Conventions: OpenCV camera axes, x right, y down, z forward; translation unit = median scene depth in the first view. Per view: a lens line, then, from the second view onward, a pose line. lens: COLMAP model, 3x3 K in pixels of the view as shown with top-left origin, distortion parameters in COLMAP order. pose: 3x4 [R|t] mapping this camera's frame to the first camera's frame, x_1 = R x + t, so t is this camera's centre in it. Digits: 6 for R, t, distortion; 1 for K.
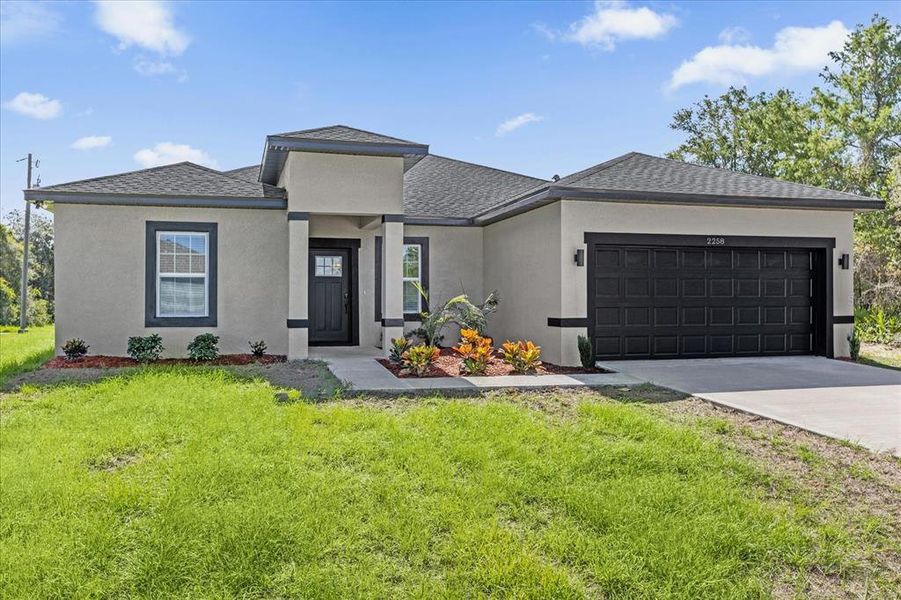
lens RADIAL K [[472.7, 0, 381.8], [0, 472.7, 296.8], [0, 0, 1]] dist [-0.004353, -0.001039]
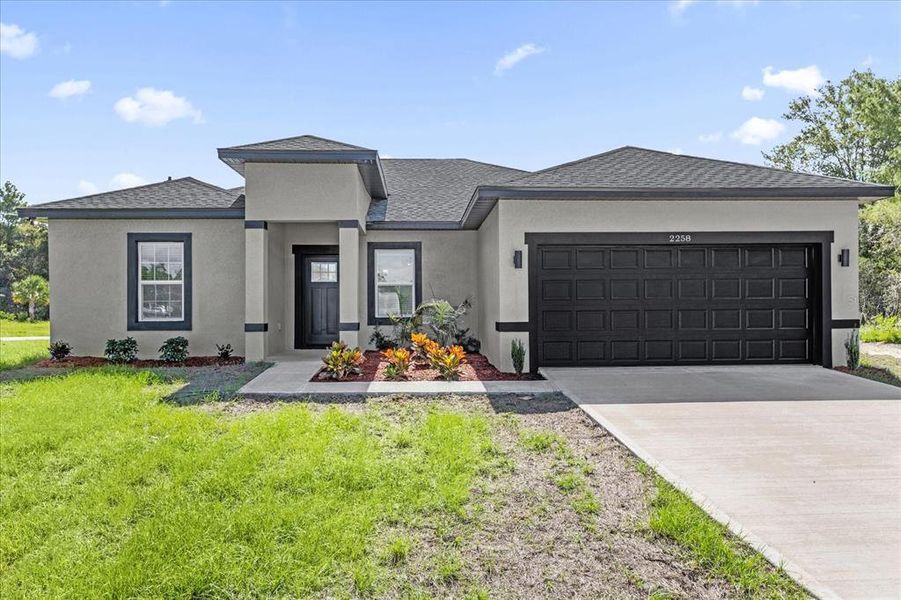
lens RADIAL K [[455.0, 0, 439.5], [0, 455.0, 302.1], [0, 0, 1]] dist [-0.001110, -0.001277]
pose [[0.990748, -0.006374, -0.135562, 0.350402], [0.006871, 0.999971, 0.003197, 0.000076], [0.135538, -0.004099, 0.990764, 0.056693]]
